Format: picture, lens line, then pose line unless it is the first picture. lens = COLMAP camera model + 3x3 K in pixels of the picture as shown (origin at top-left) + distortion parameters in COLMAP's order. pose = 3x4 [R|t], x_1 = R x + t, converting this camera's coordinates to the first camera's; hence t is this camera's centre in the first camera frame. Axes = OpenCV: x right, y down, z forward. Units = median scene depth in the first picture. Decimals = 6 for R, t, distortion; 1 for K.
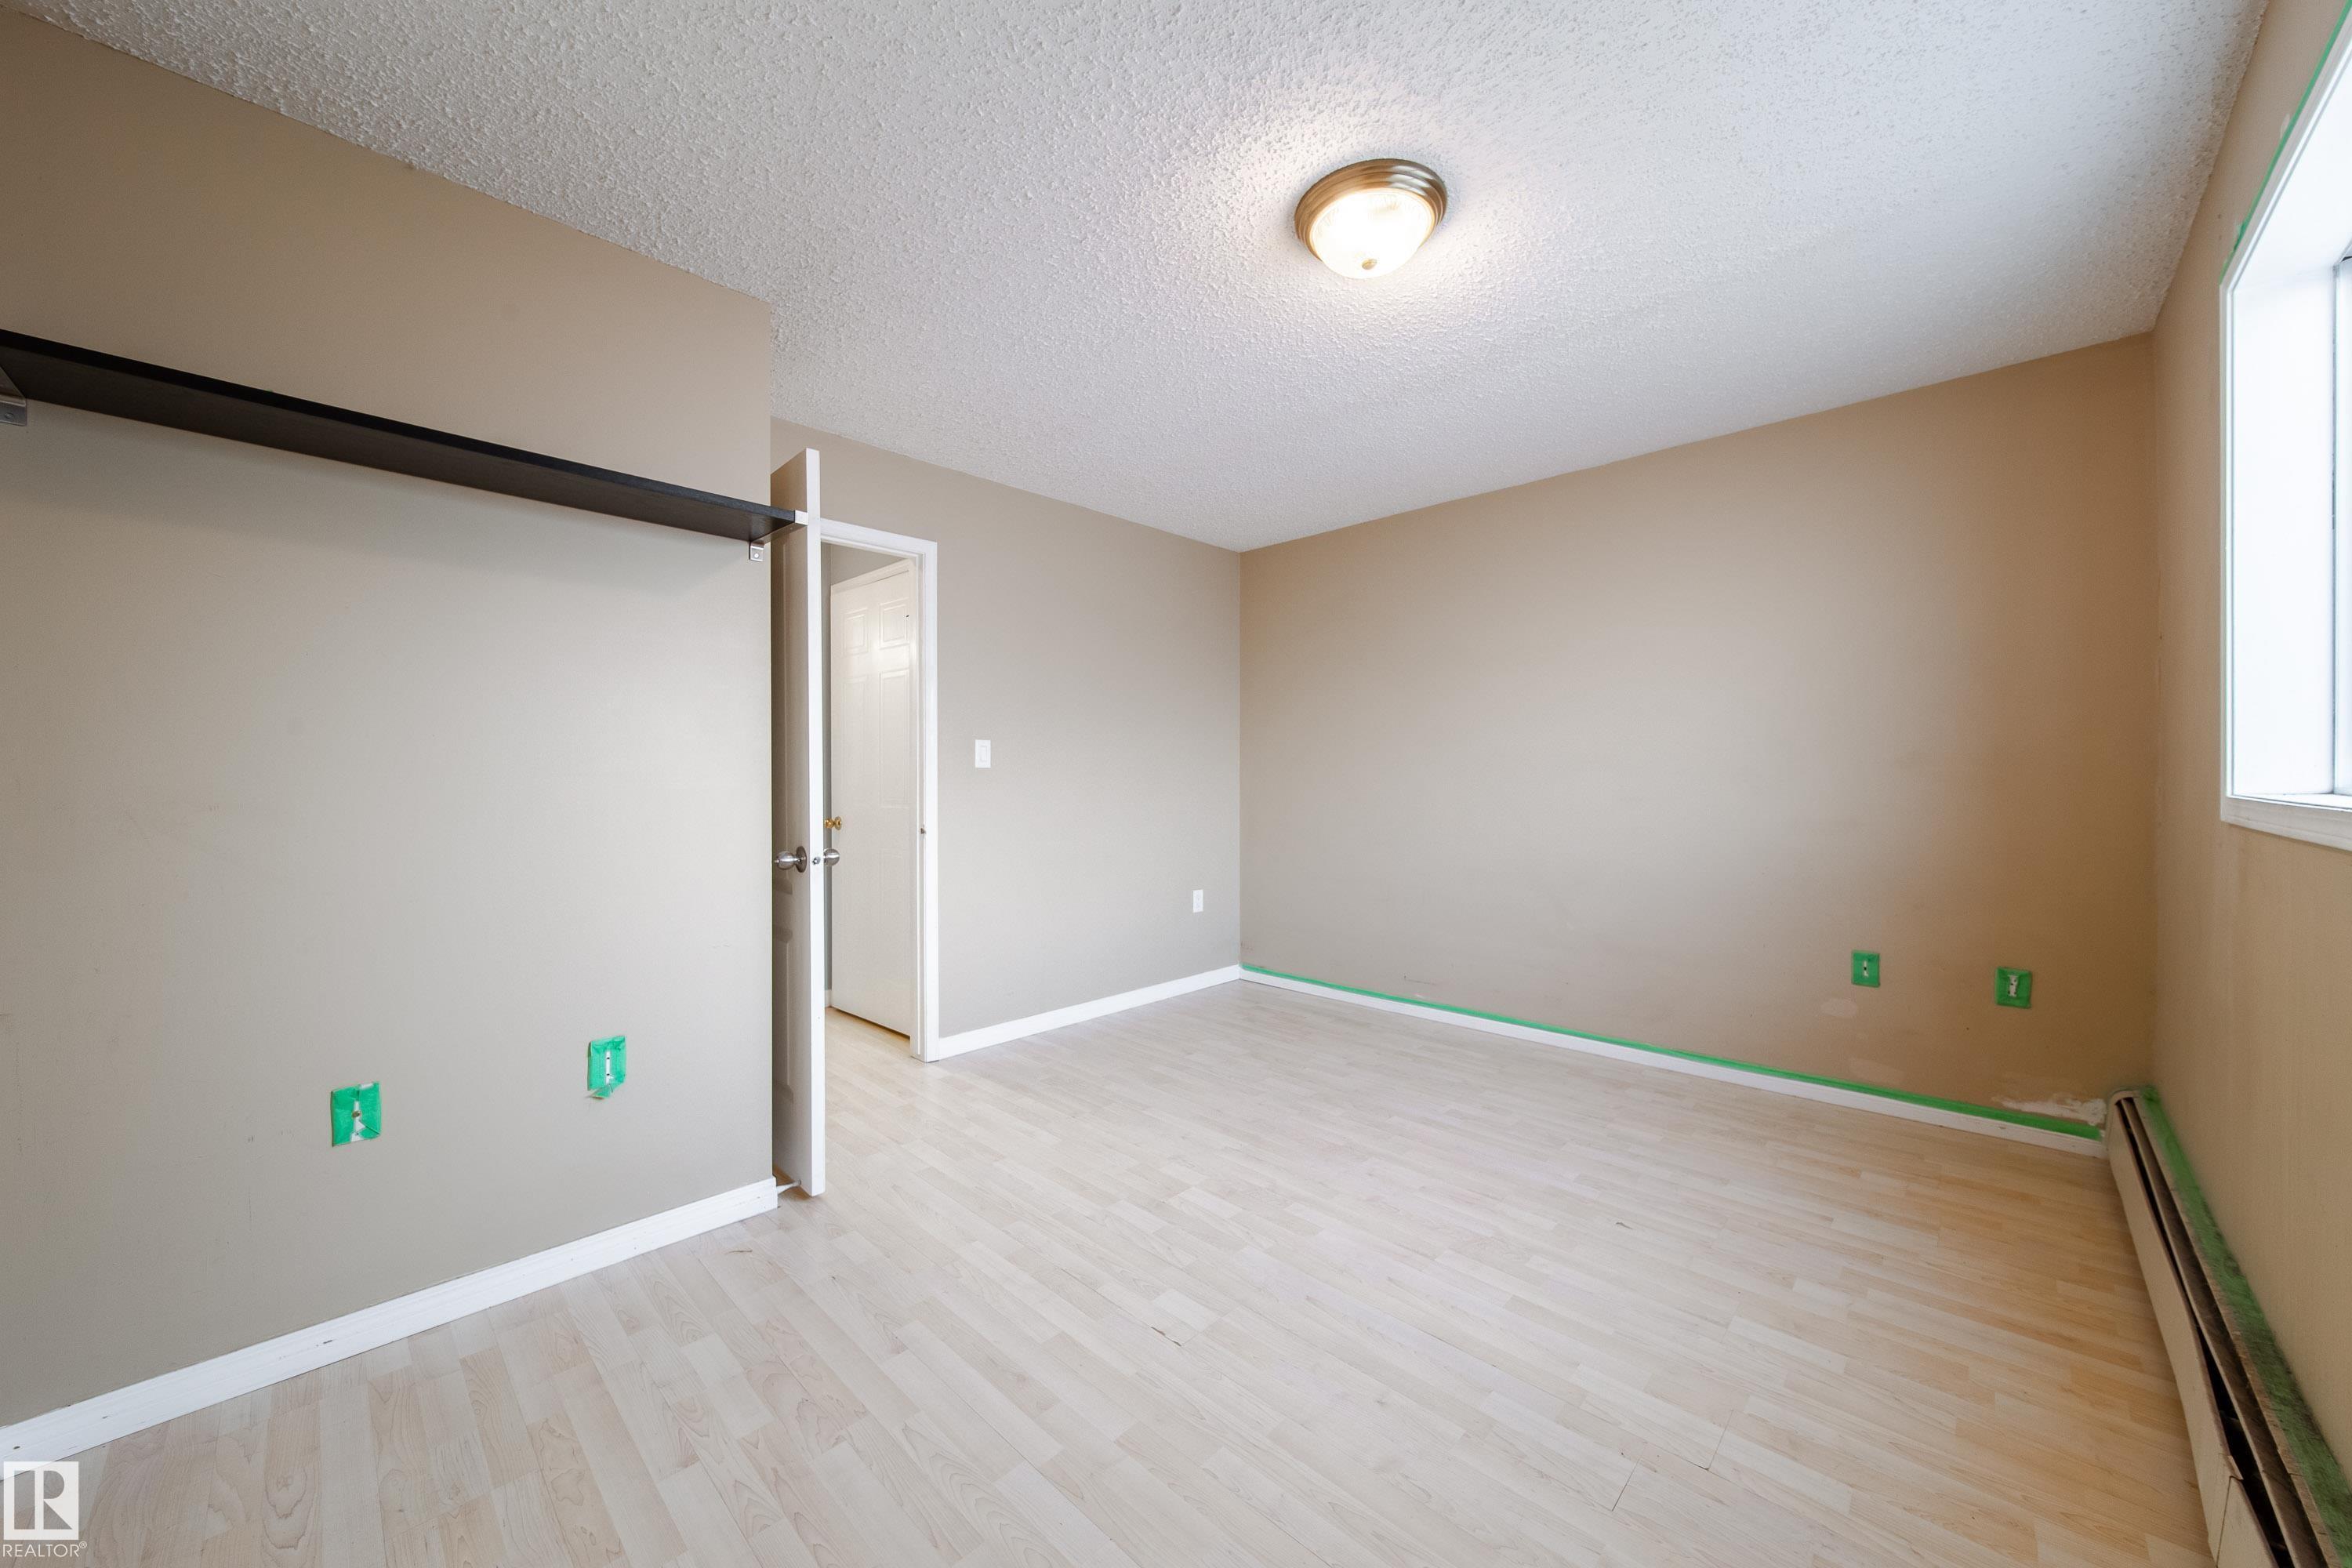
lens RADIAL K [[840.4, 0, 1175.6], [0, 840.4, 786.9], [0, 0, 1]] dist [0.002514, -0.000810]
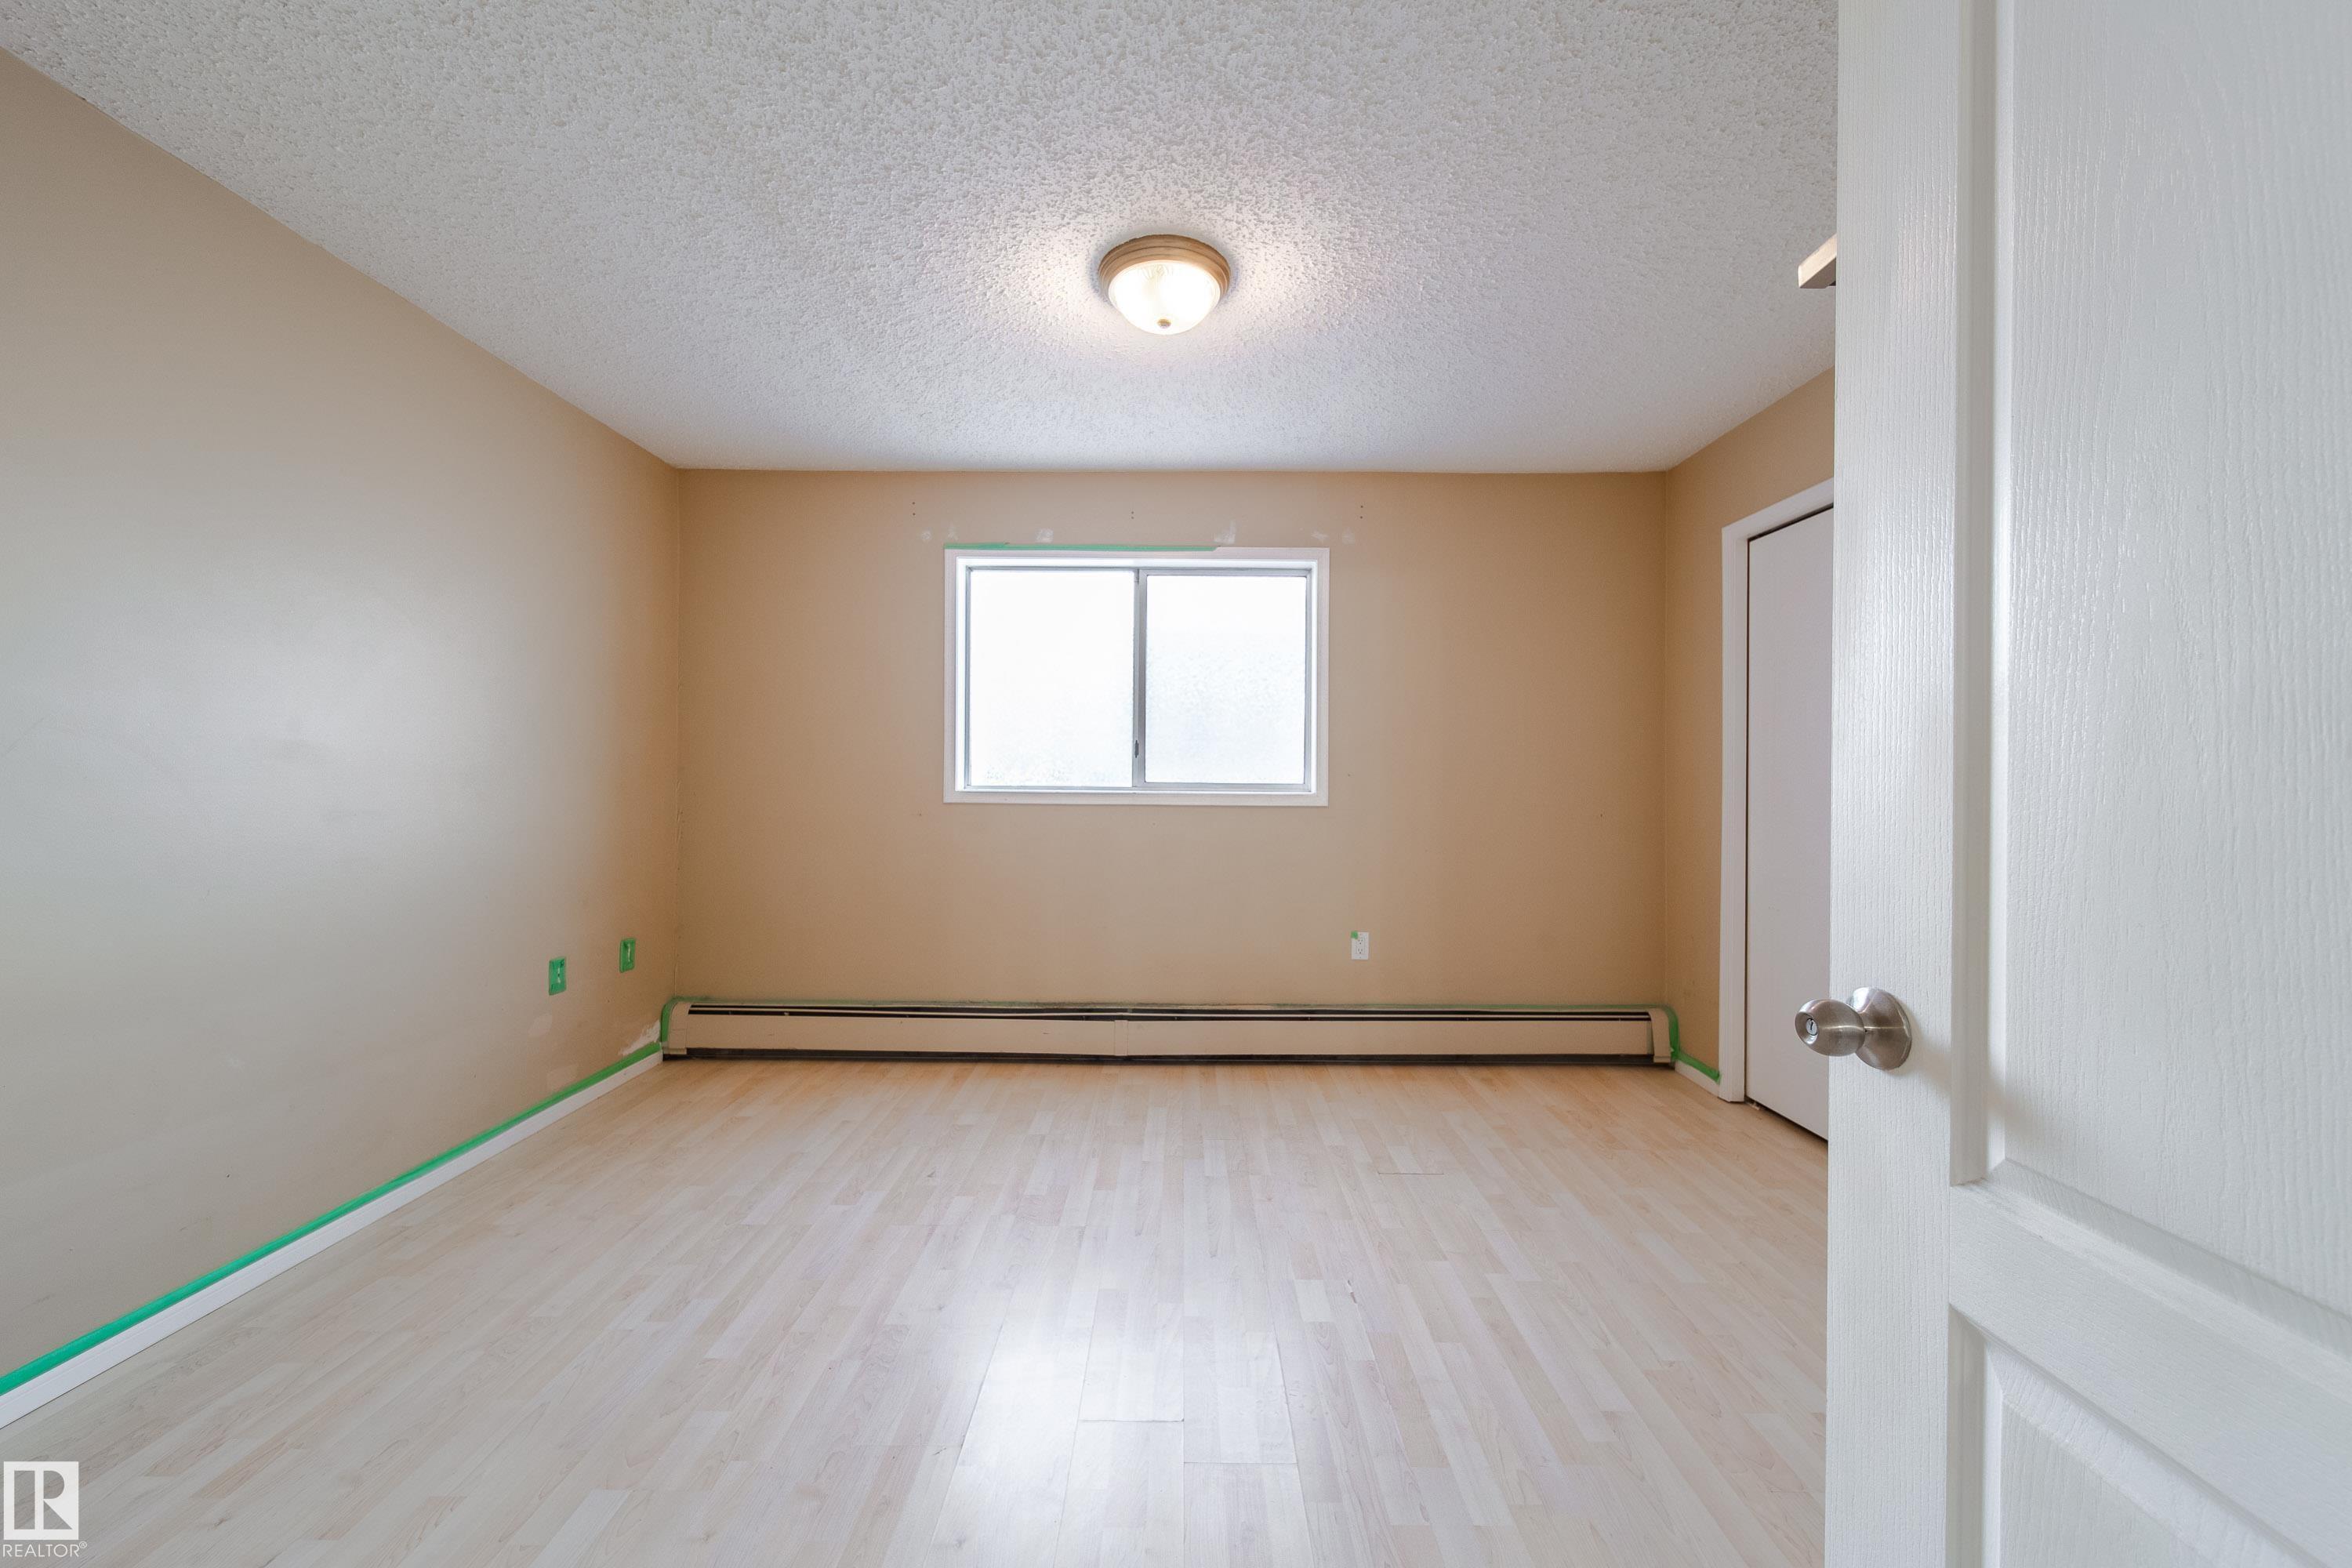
lens RADIAL K [[840.4, 0, 1176.1], [0, 840.4, 784.4], [0, 0, 1]] dist [0.002514, -0.000810]
pose [[-0.690734, -0.002448, 0.723105, -0.490062], [0.006216, 0.999937, 0.009323, -0.014655], [-0.723082, 0.010935, -0.690675, 1.457311]]
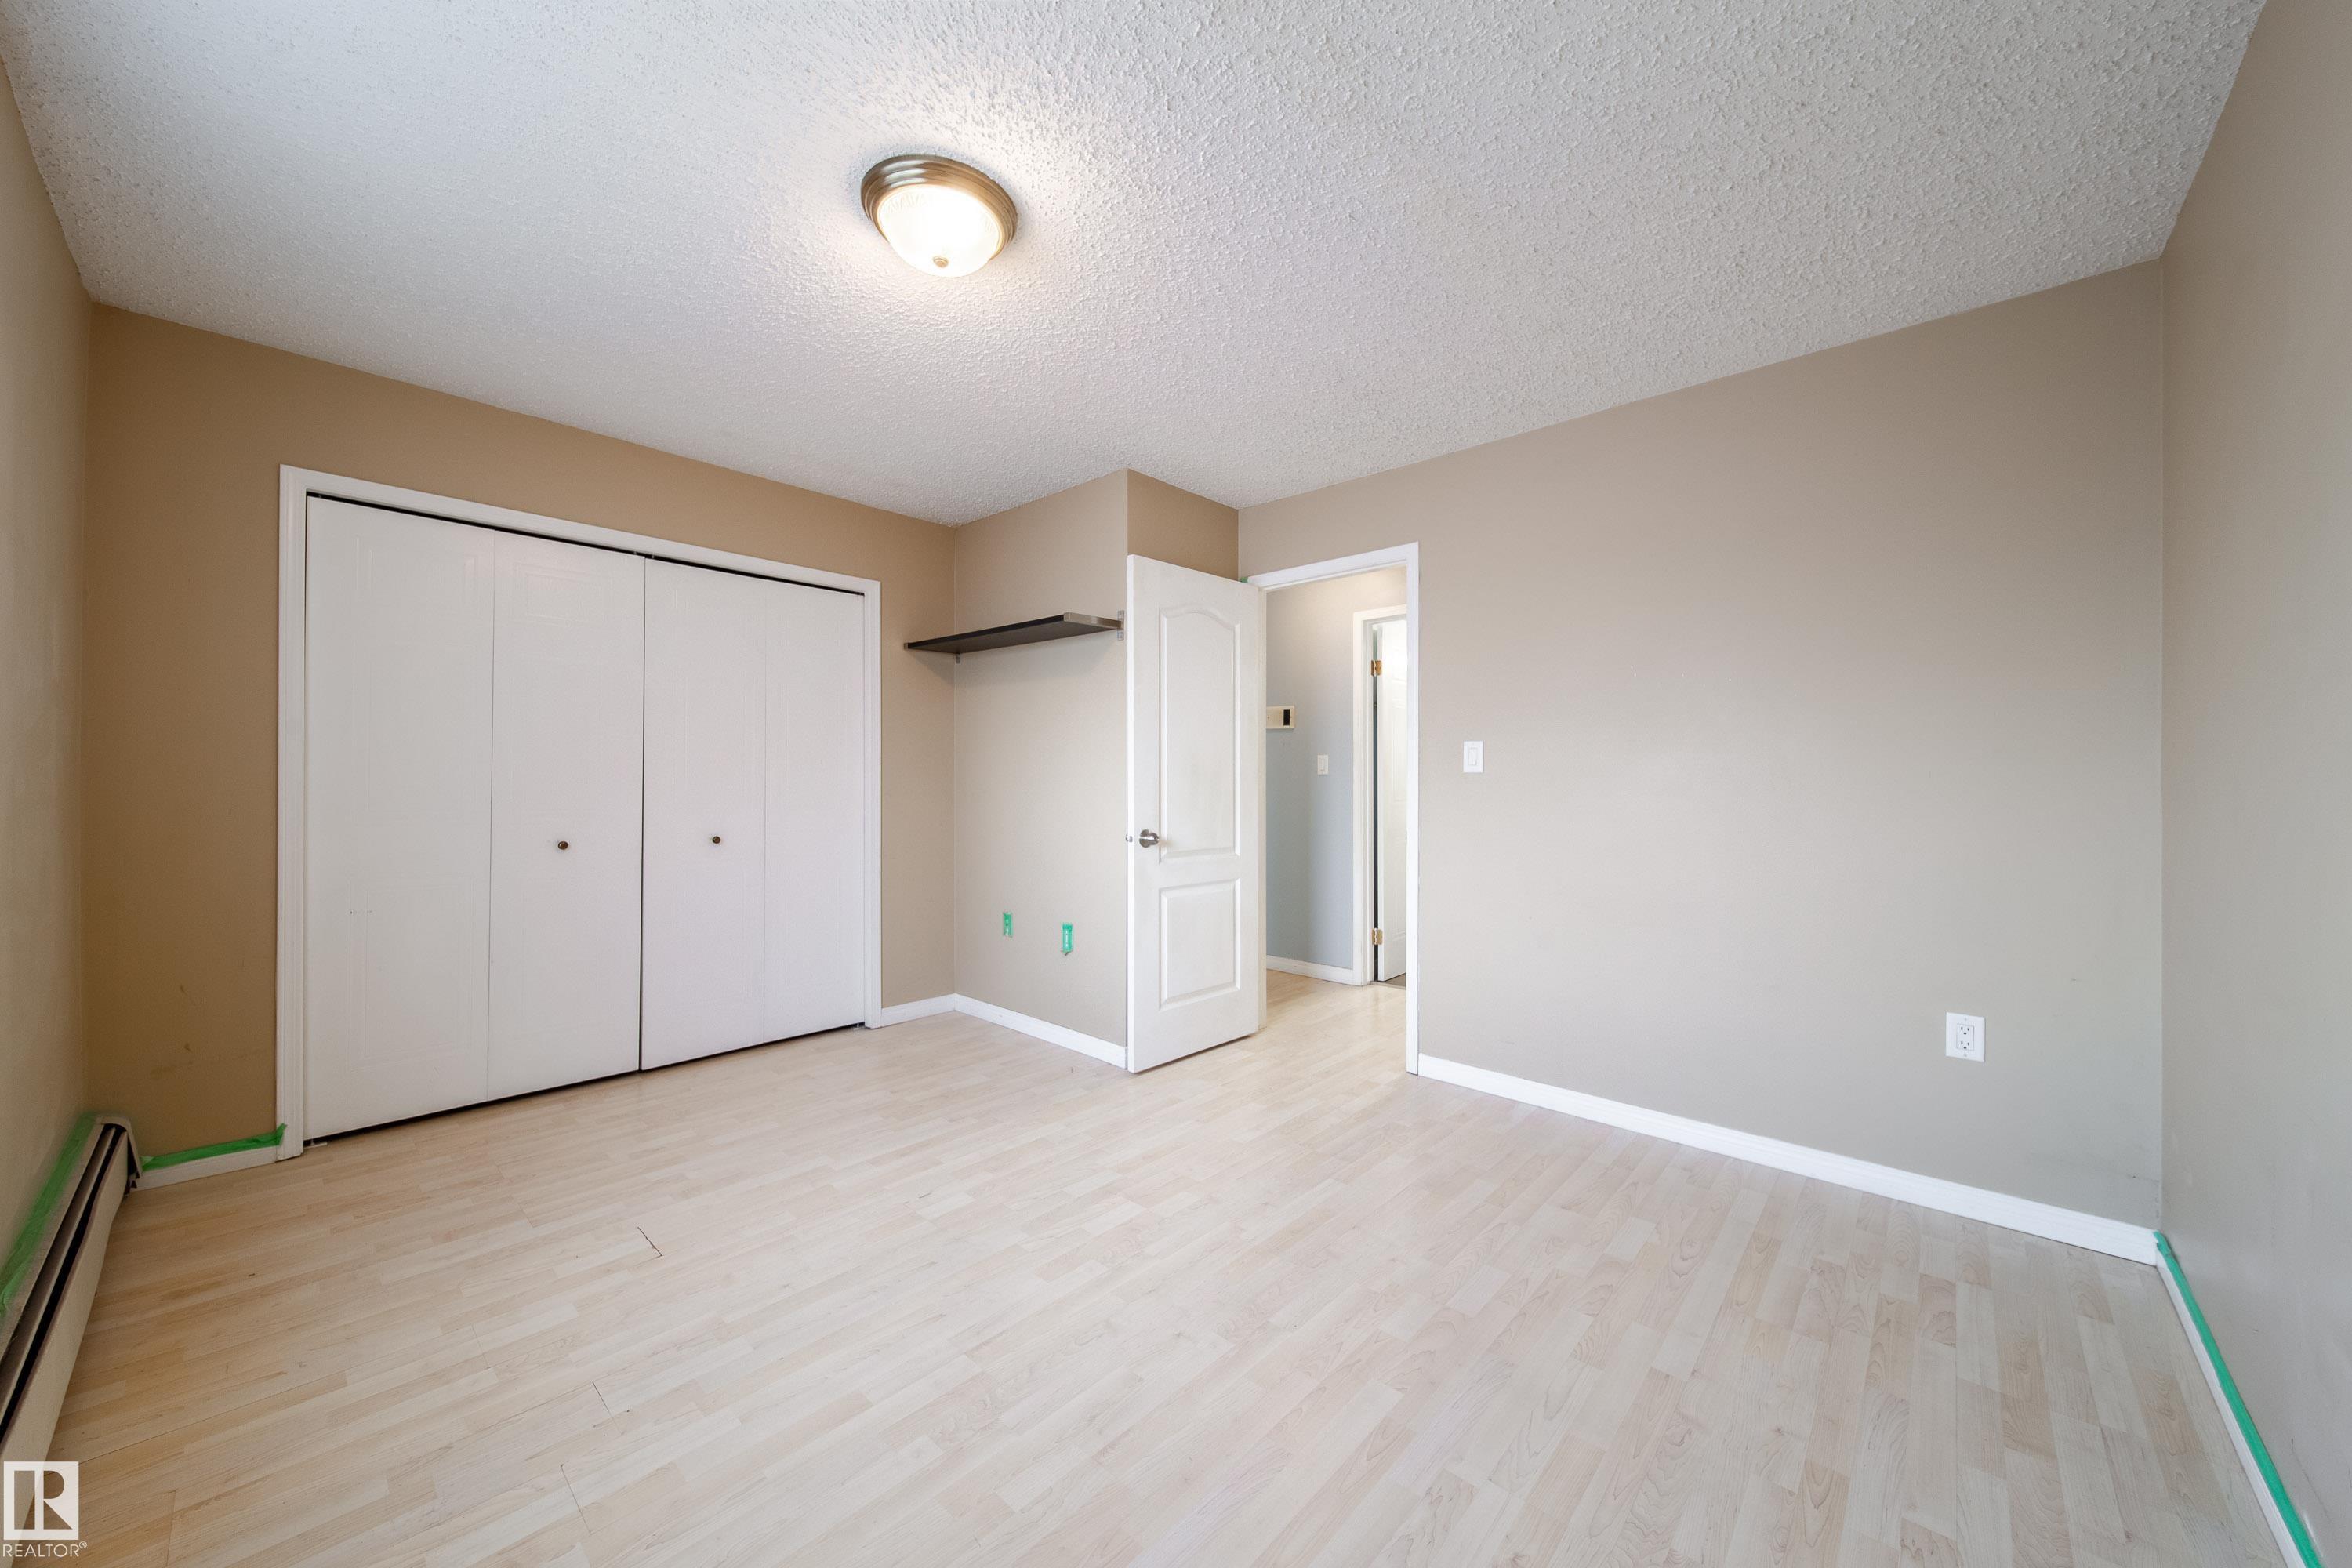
lens RADIAL K [[840.4, 0, 1176.5], [0, 840.4, 781.9], [0, 0, 1]] dist [0.002514, -0.000810]
pose [[0.027439, 0.003411, -0.999618, 1.015319], [-0.017707, 0.999839, 0.002925, -0.015451], [0.999467, 0.017620, 0.027495, 1.037315]]
